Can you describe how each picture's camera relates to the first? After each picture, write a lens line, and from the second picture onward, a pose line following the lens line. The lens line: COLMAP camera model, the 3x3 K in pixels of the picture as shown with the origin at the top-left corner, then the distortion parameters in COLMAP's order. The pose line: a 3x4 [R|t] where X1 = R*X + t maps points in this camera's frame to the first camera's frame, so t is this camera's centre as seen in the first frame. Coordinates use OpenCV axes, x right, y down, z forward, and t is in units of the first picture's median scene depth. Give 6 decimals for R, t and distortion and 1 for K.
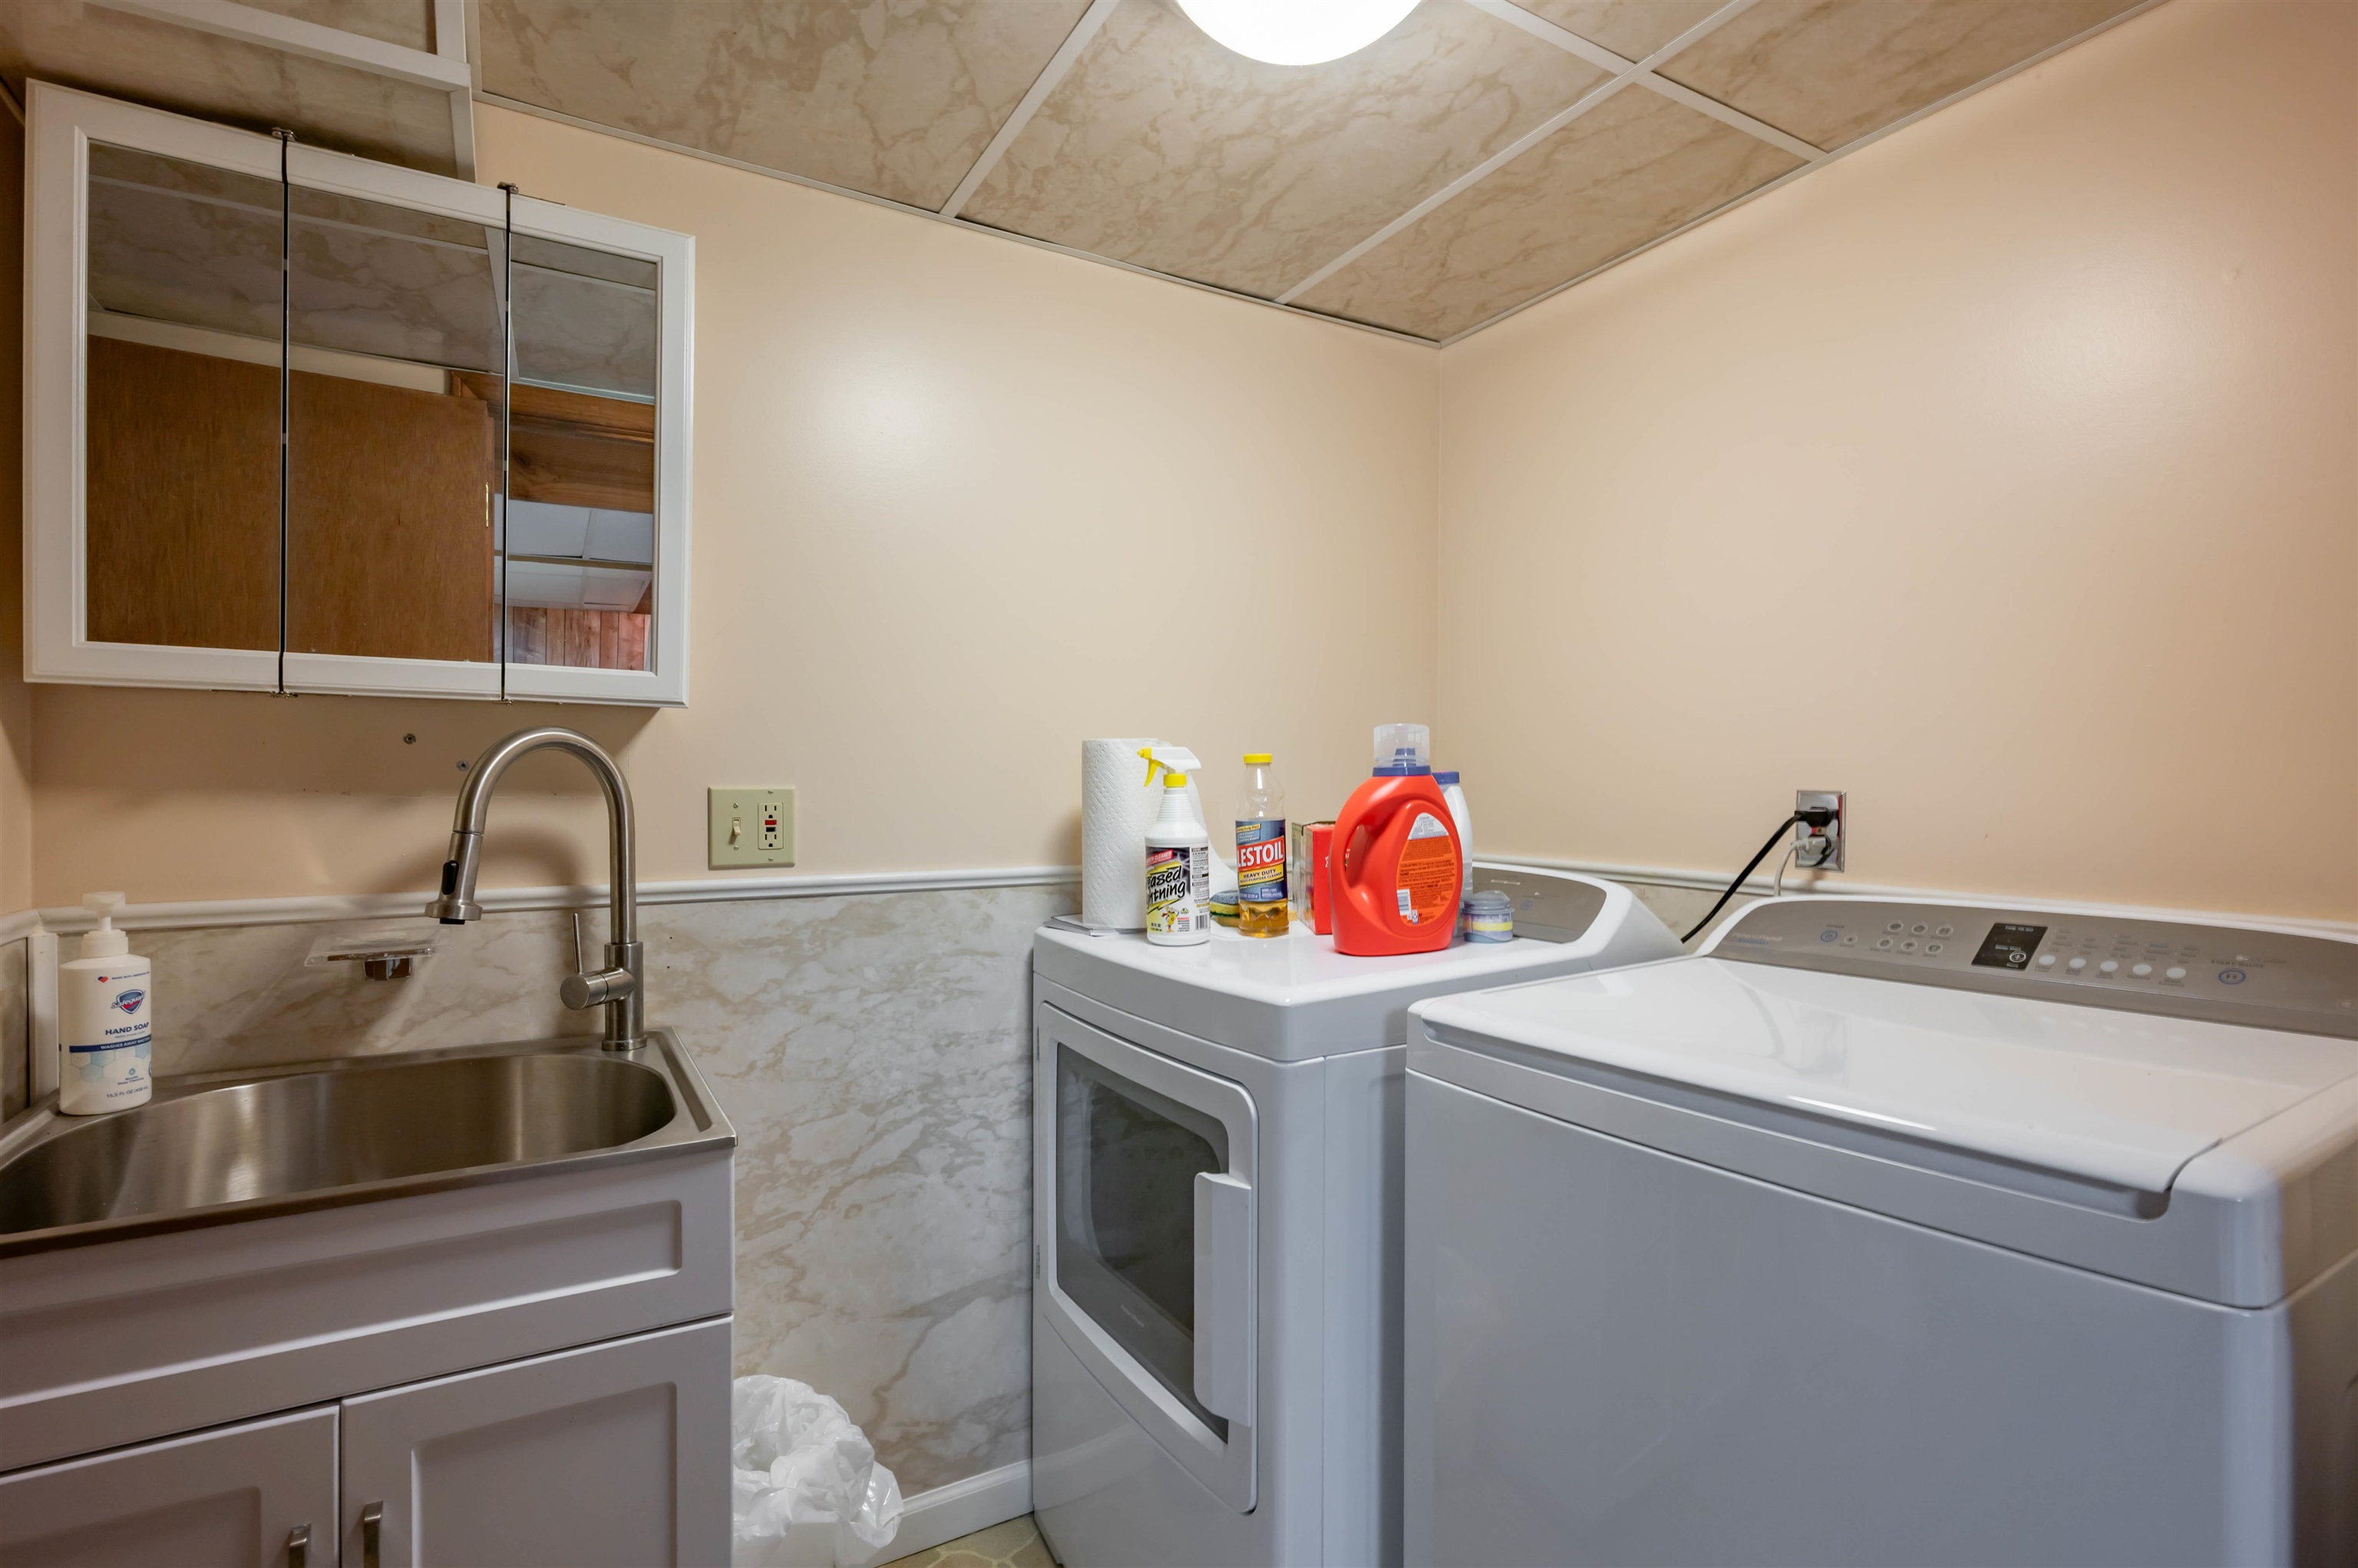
lens RADIAL K [[1164.1, 0, 1169.2], [0, 1164.1, 785.9], [0, 0, 1]] dist [-0.001052, 0.000972]
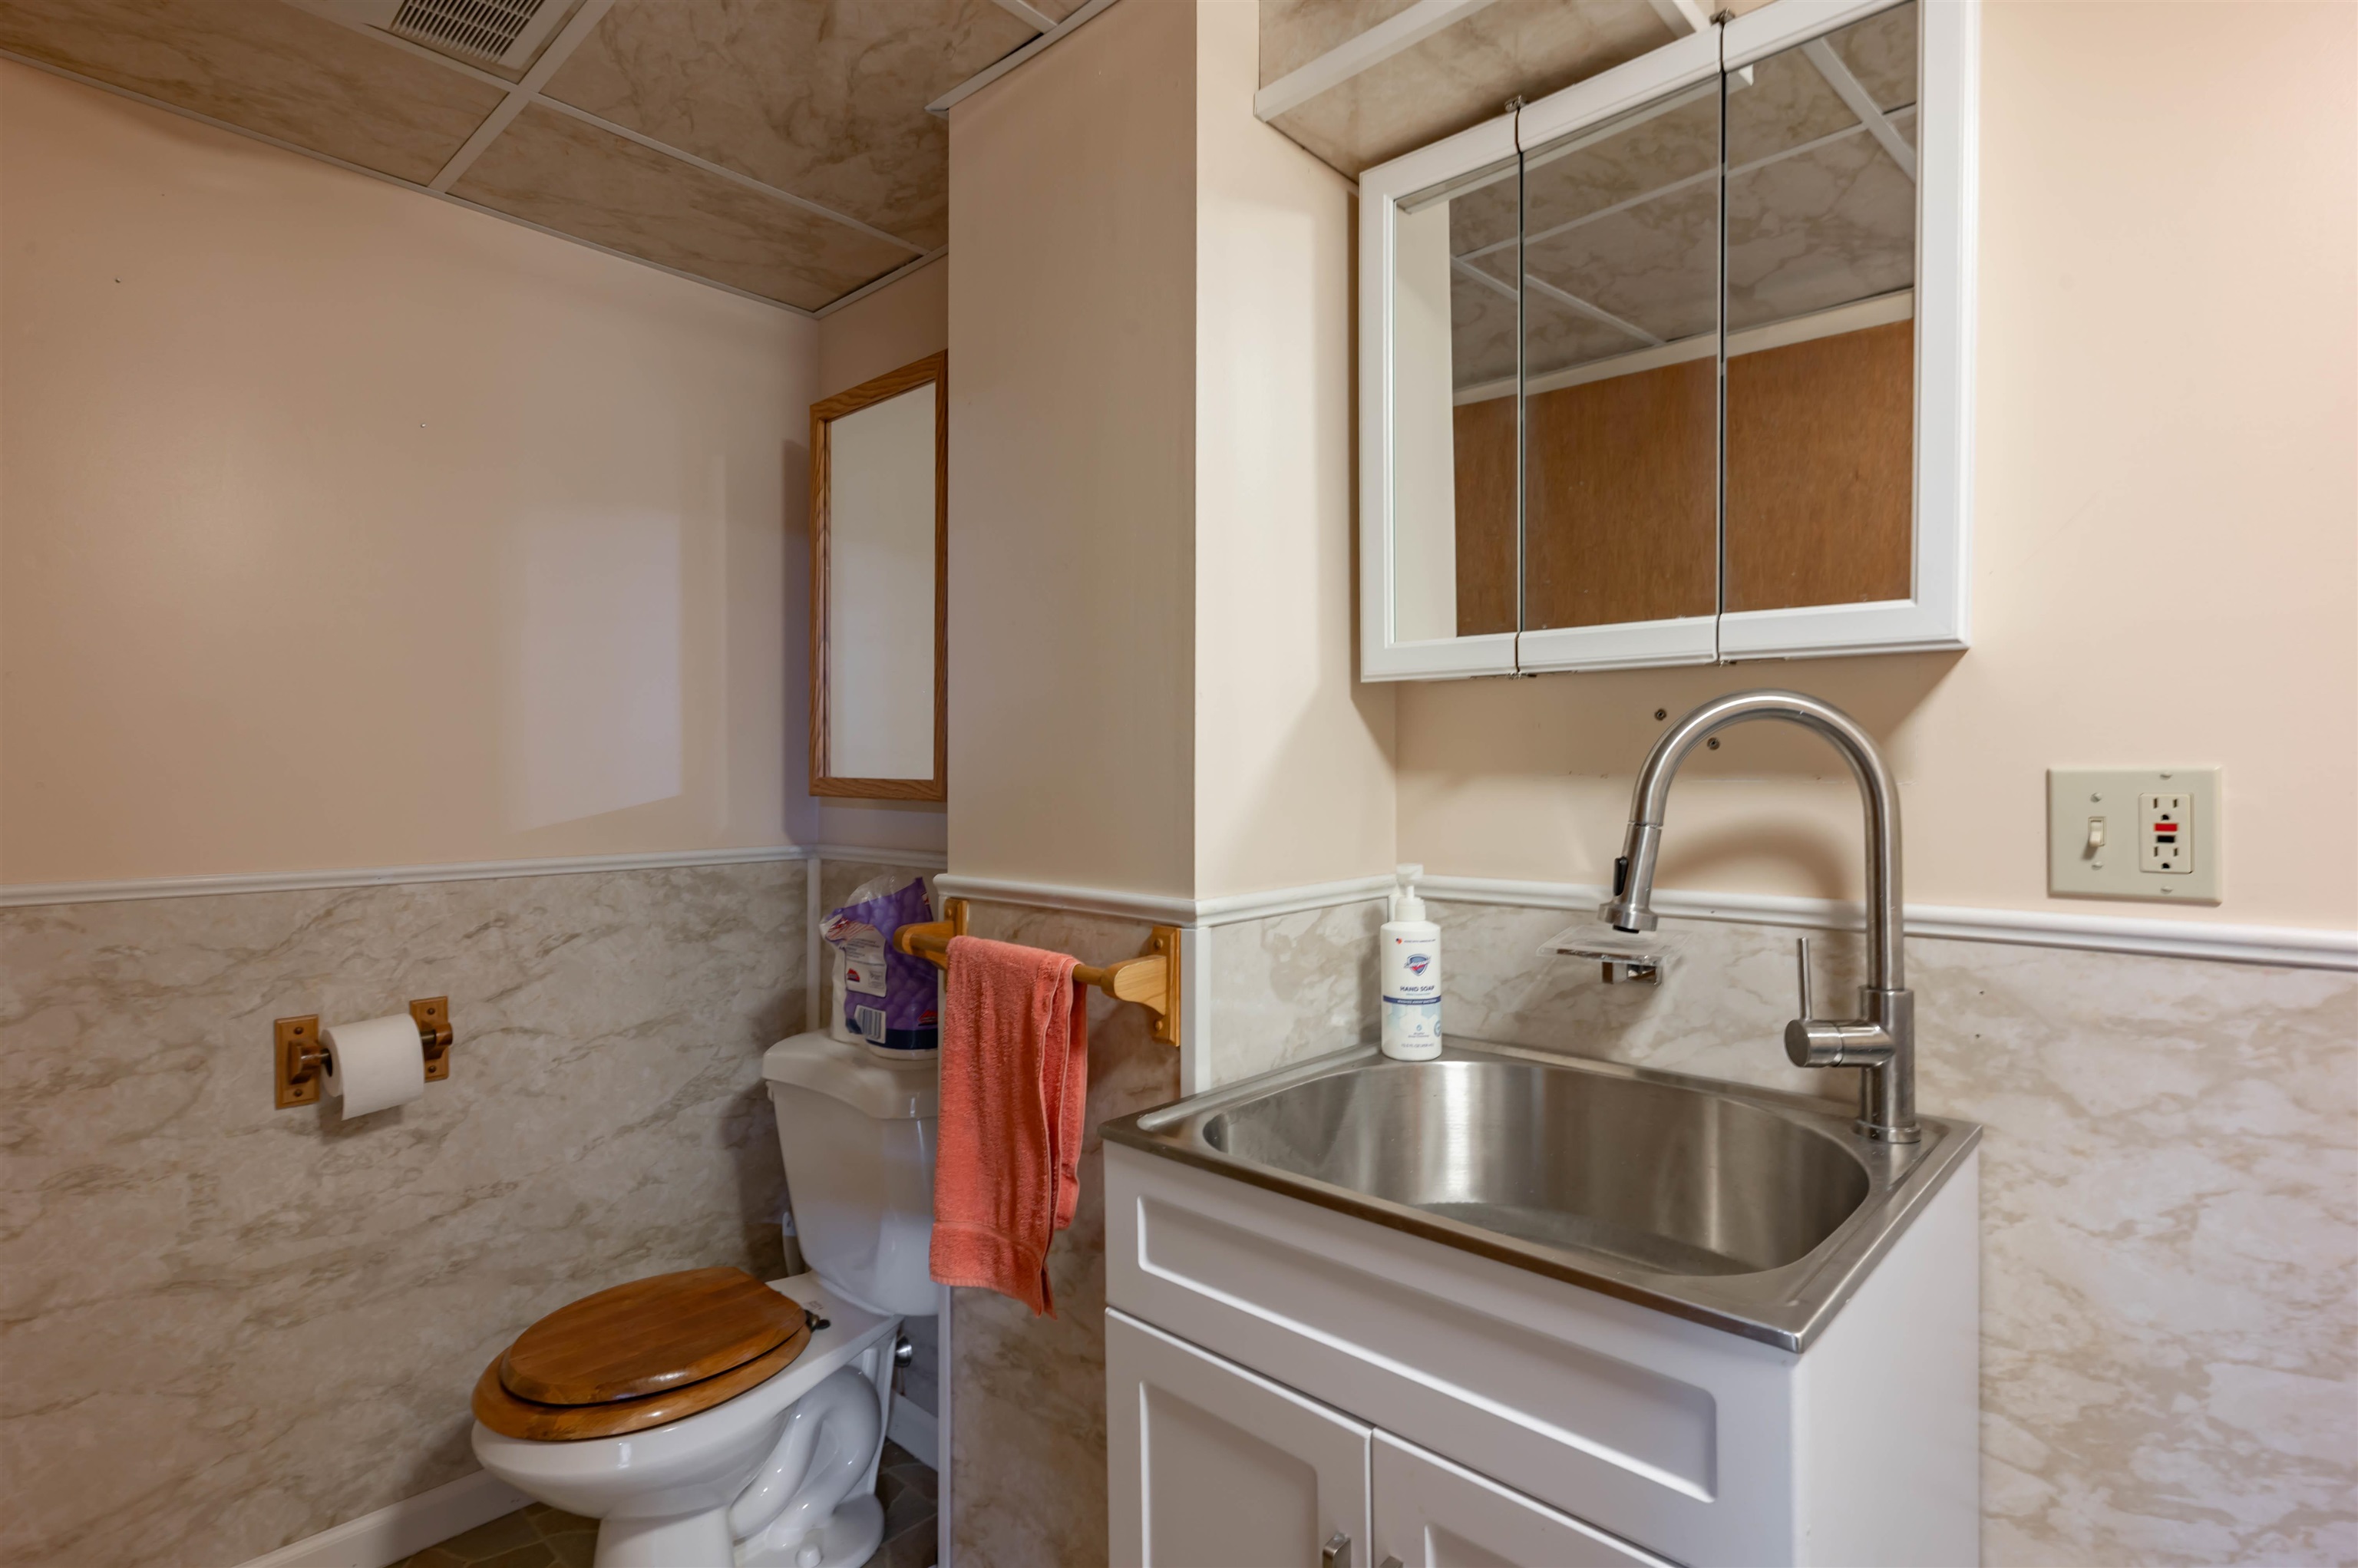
lens RADIAL K [[1164.1, 0, 1169.2], [0, 1164.1, 785.9], [0, 0, 1]] dist [-0.001052, 0.000972]
pose [[0.288745, 0.007377, -0.957378, 0.081133], [0.002600, 0.999961, 0.008490, 0.004471], [0.957402, -0.004941, 0.288715, 0.370827]]
